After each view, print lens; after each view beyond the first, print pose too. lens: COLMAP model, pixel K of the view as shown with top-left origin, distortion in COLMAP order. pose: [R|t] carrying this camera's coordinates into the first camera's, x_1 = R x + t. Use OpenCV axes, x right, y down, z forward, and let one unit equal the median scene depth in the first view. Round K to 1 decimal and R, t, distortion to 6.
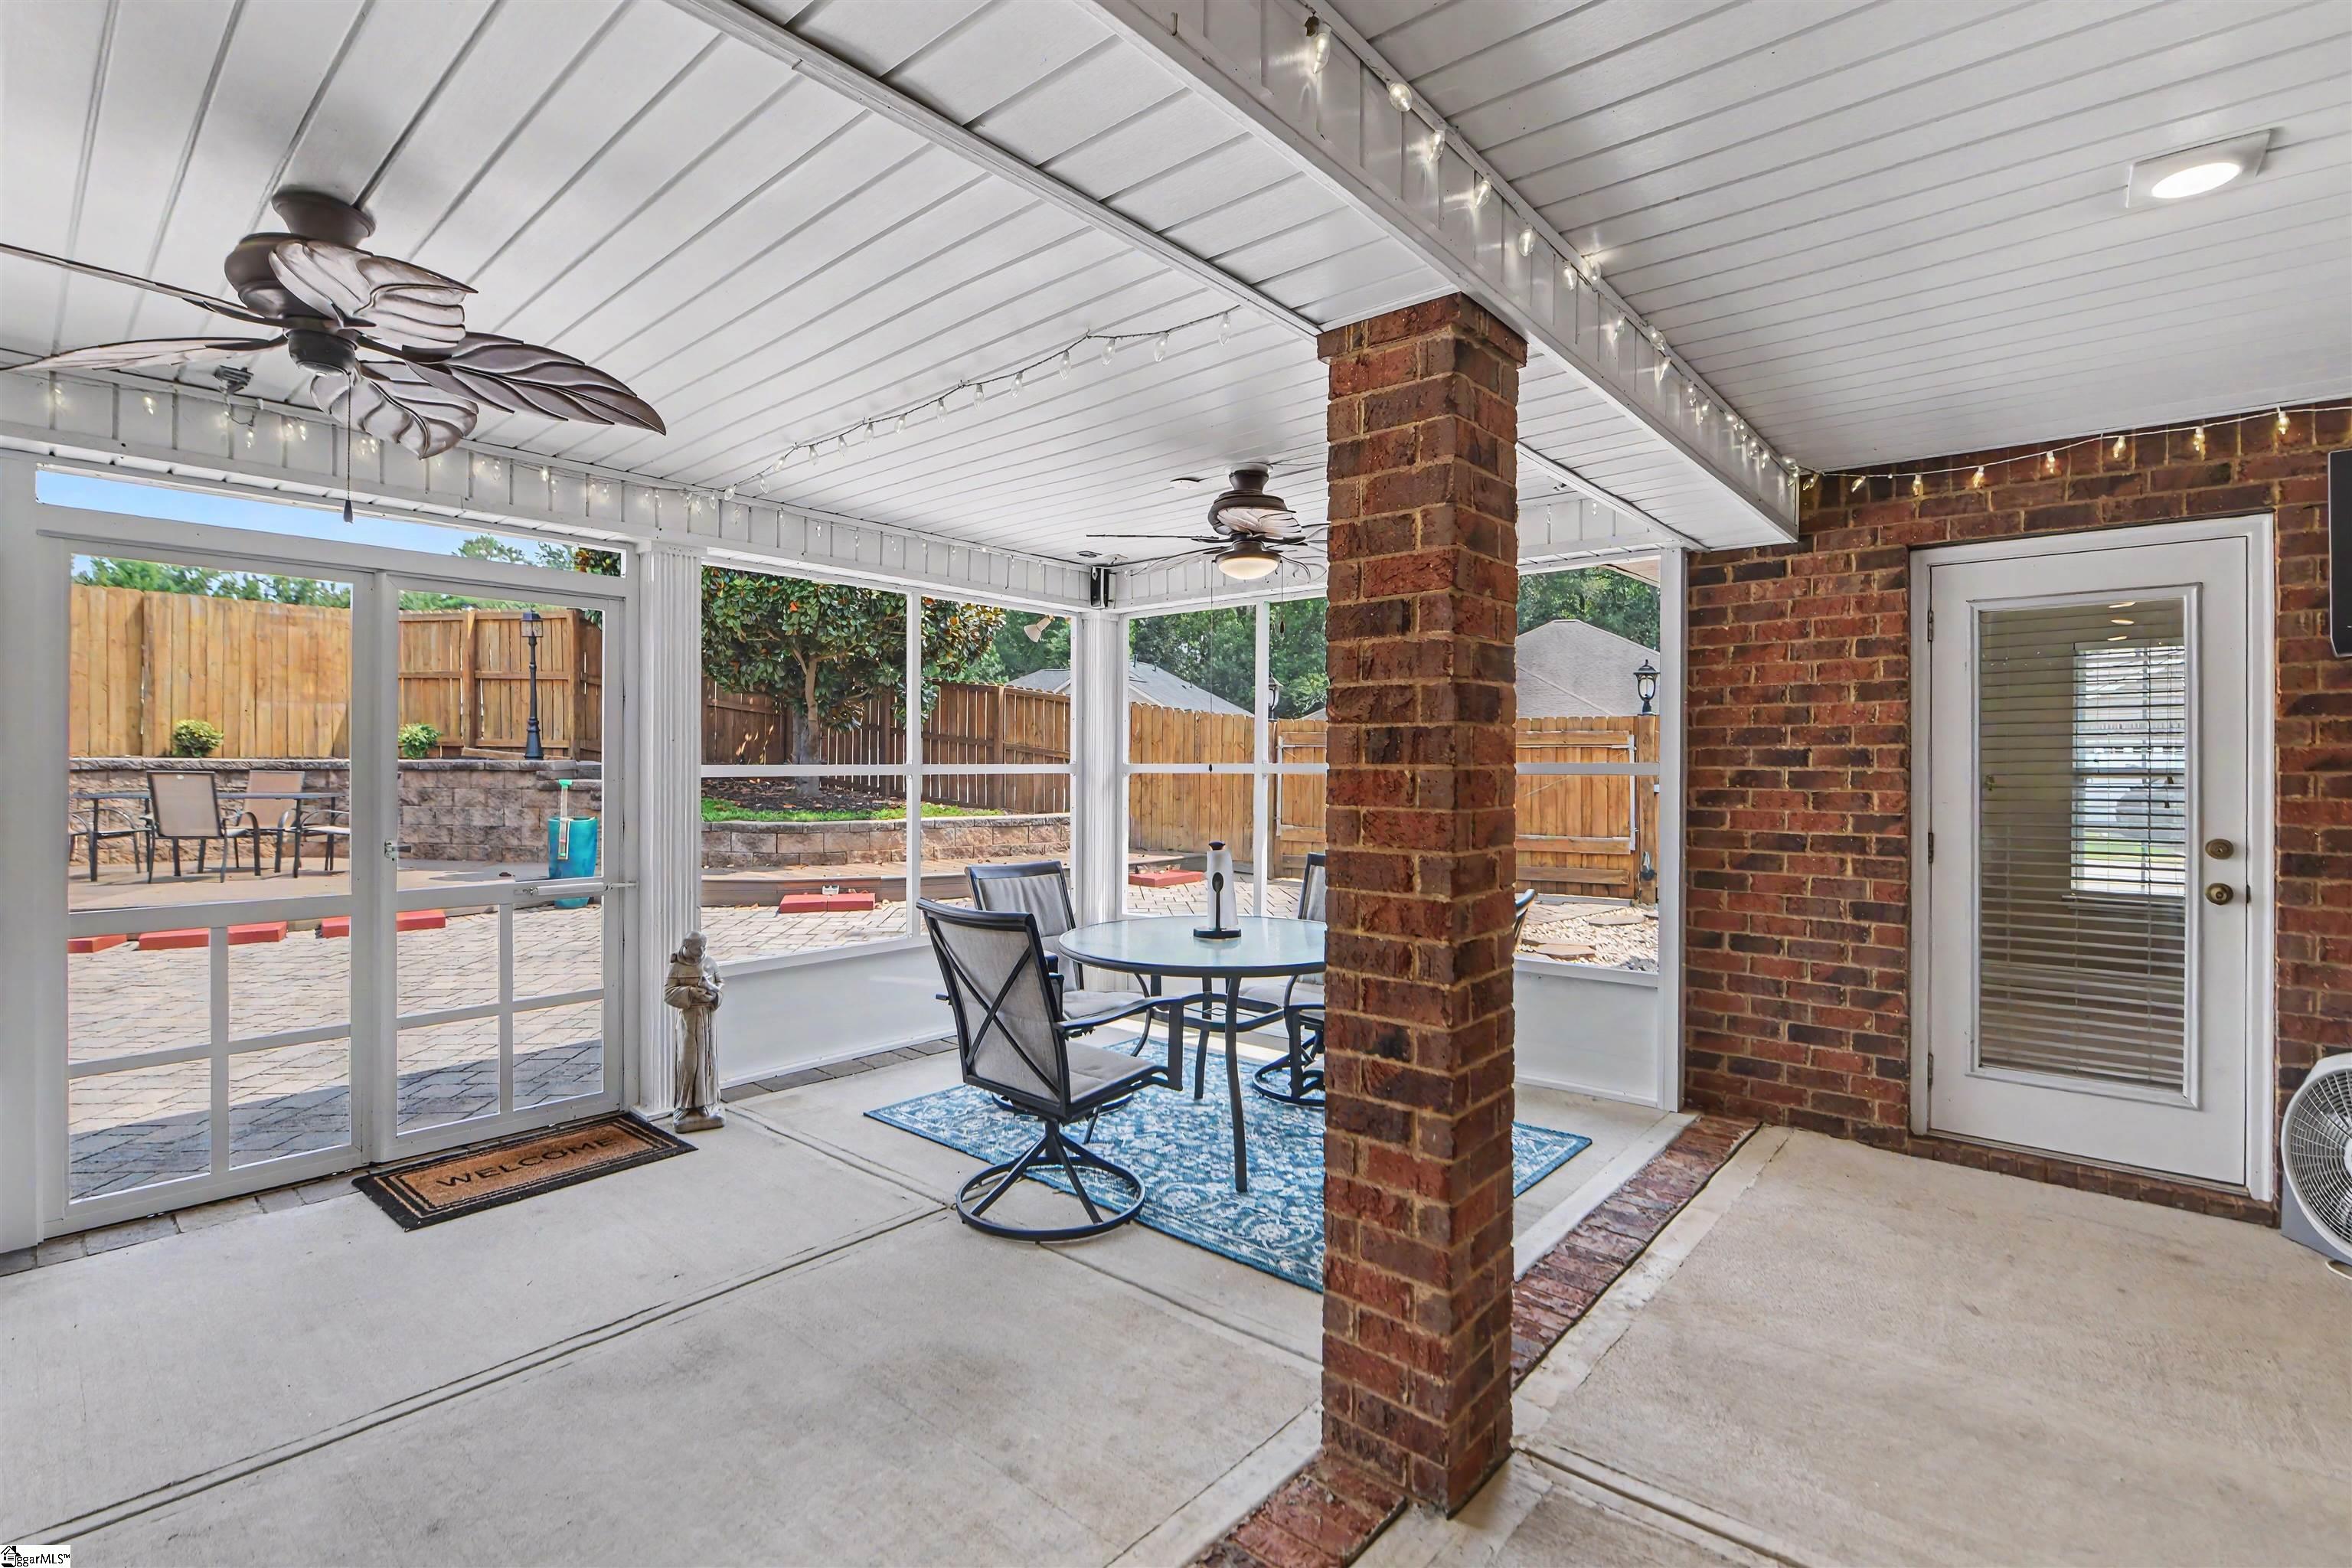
lens RADIAL K [[1054.2, 0, 1185.4], [0, 1054.2, 775.0], [0, 0, 1]] dist [-0.012915, -0.002050]
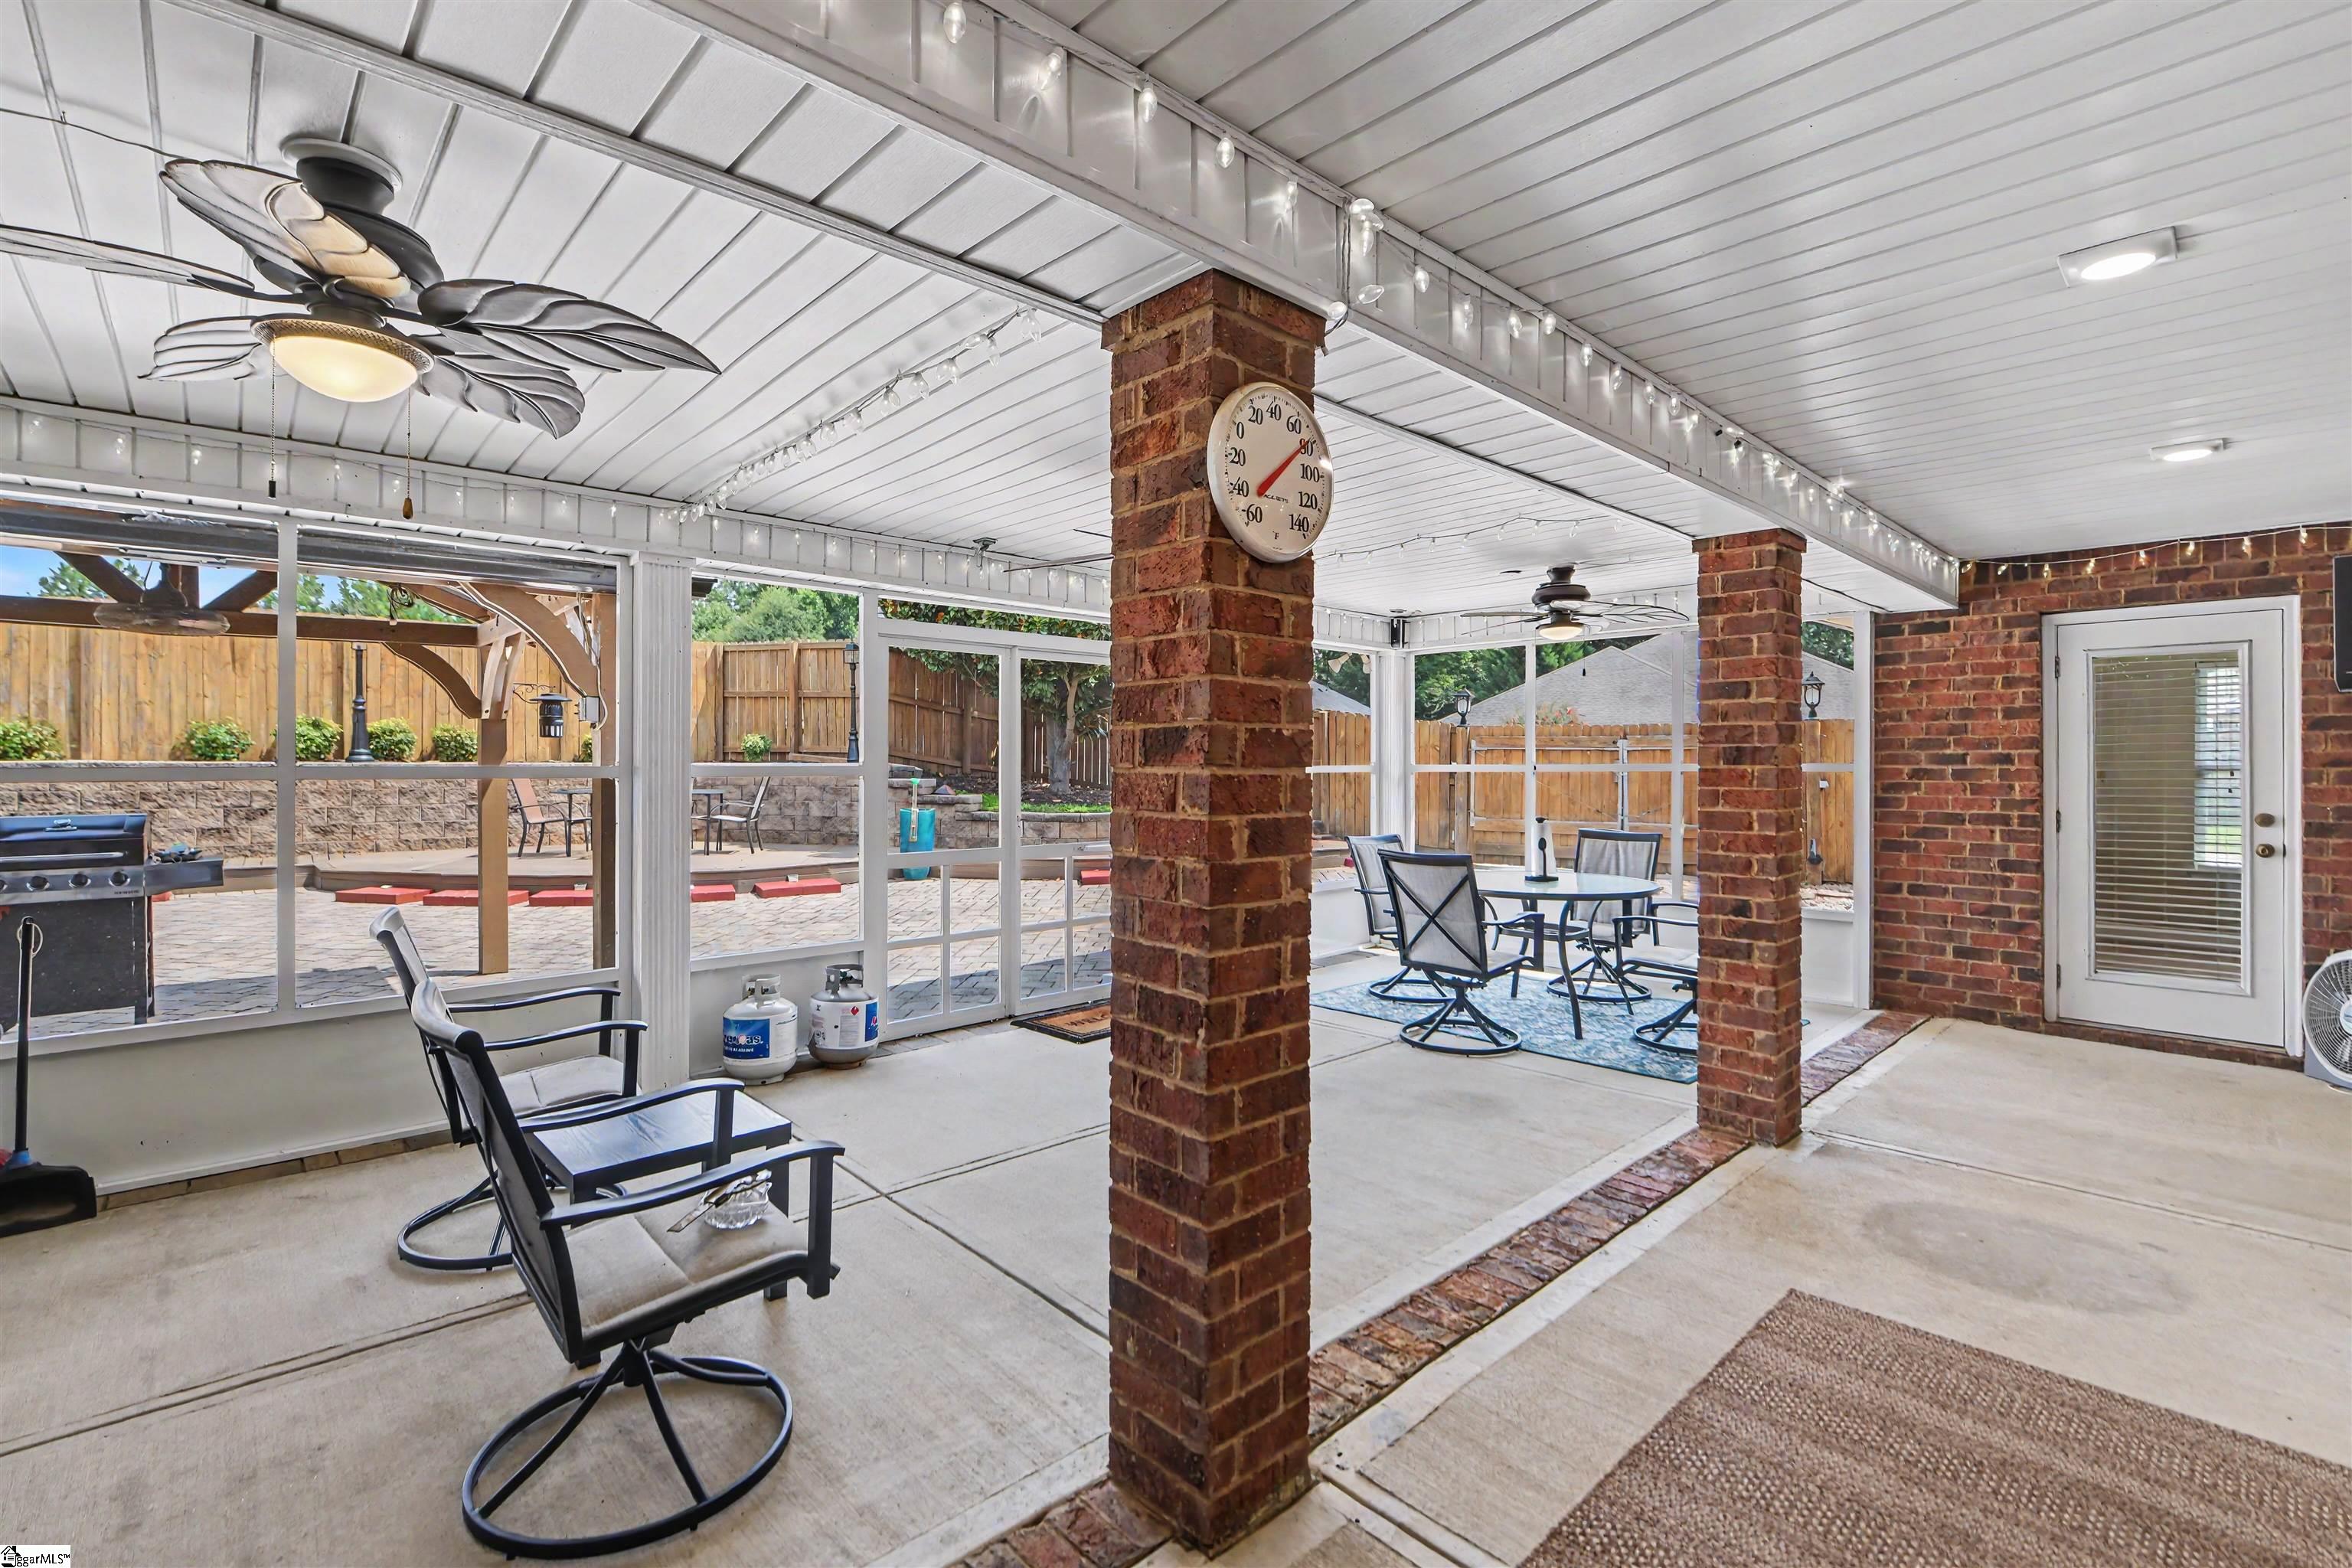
lens RADIAL K [[1054.2, 0, 1169.2], [0, 1054.2, 771.5], [0, 0, 1]] dist [-0.012915, -0.002050]
pose [[0.993629, -0.002977, -0.112659, -0.373899], [0.002595, 0.999990, -0.003543, 0.003040], [0.112668, 0.003228, 0.993627, -0.618143]]
